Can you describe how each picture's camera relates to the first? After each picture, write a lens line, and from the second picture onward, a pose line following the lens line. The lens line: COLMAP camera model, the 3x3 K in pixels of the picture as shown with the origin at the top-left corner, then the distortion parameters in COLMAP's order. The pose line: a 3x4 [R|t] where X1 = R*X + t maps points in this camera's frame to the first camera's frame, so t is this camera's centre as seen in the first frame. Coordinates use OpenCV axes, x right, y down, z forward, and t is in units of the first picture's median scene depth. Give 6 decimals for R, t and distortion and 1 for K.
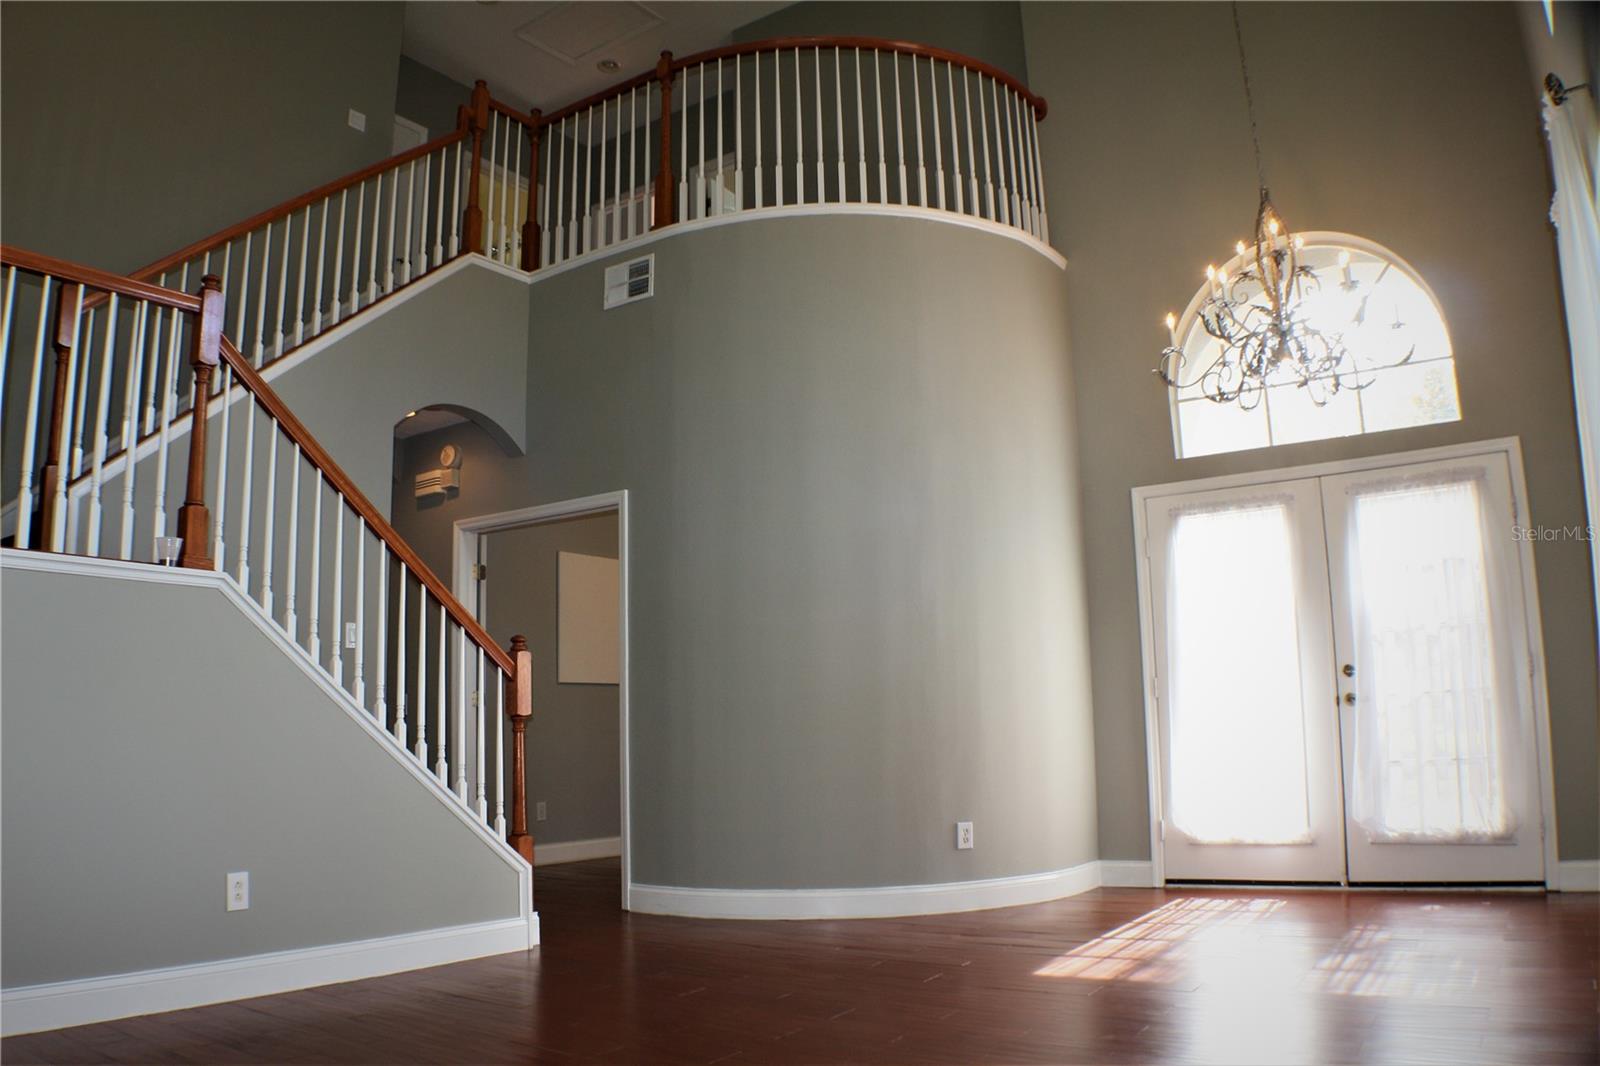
lens RADIAL K [[1184.3, 0, 800.0], [0, 1184.3, 533.0], [0, 0, 1]] dist [-0.211112, 0.068593]
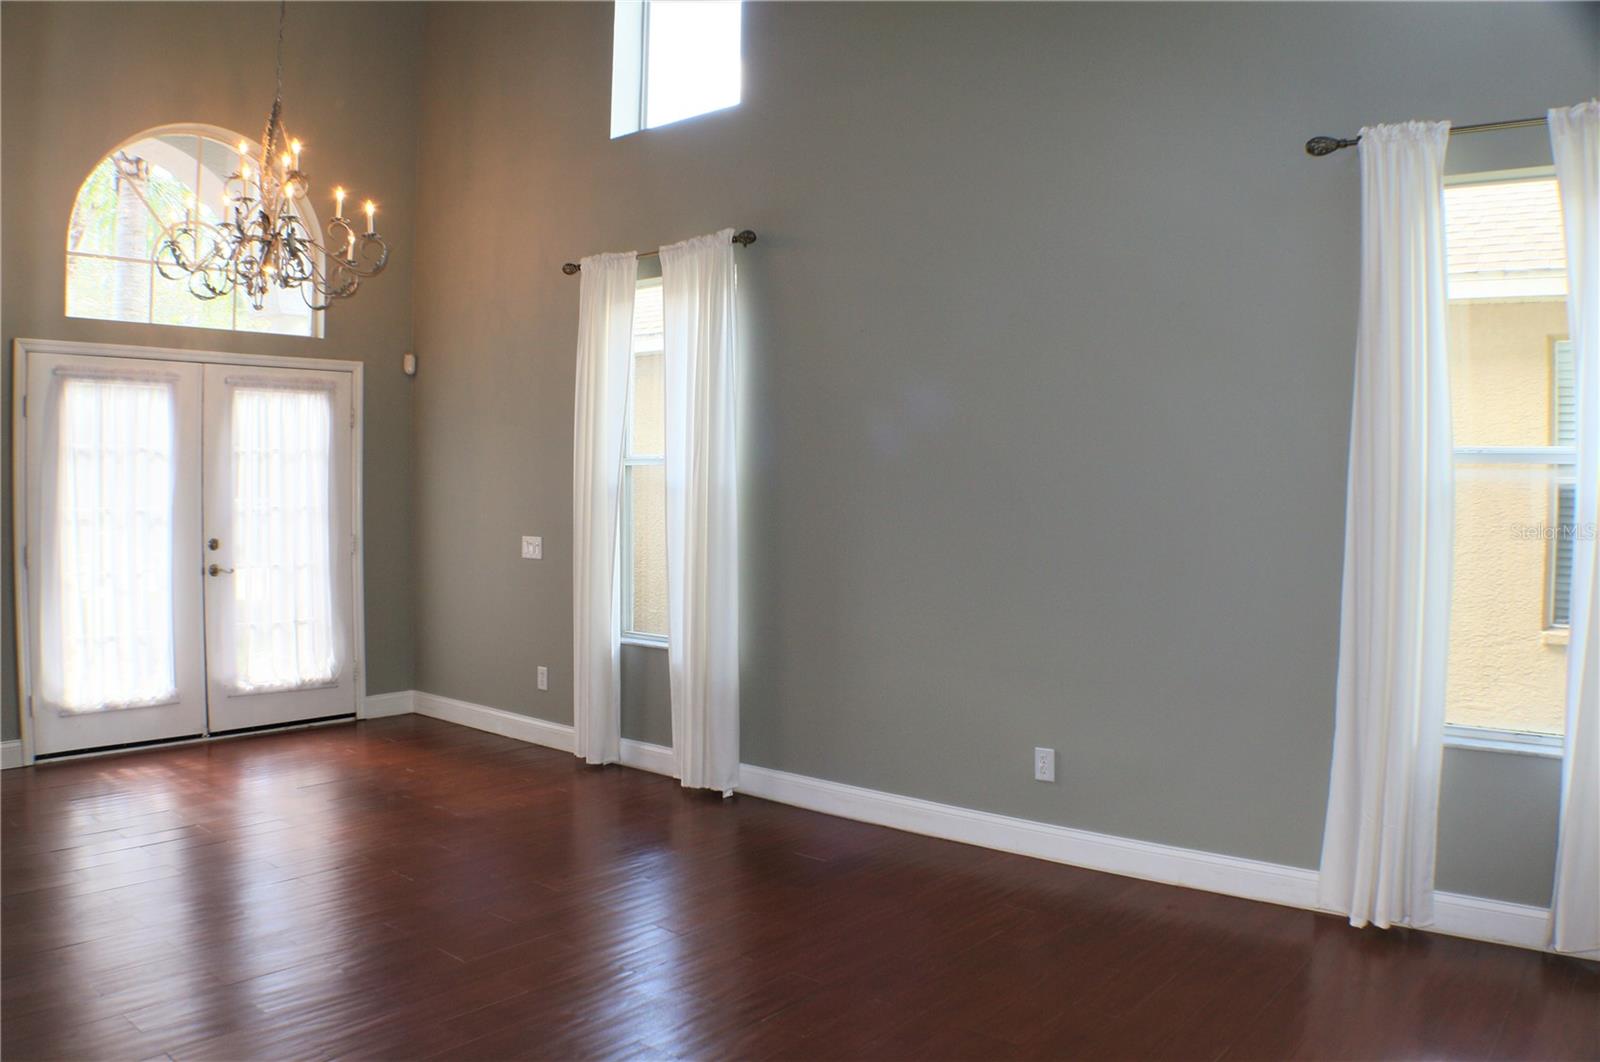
lens RADIAL K [[1184.3, 0, 800.0], [0, 1184.3, 531.0], [0, 0, 1]] dist [-0.211112, 0.068593]
pose [[0.088824, -0.016264, 0.995915, -0.569003], [-0.170452, 0.984869, 0.031286, -0.024168], [-0.981354, -0.172534, 0.084708, 0.349224]]
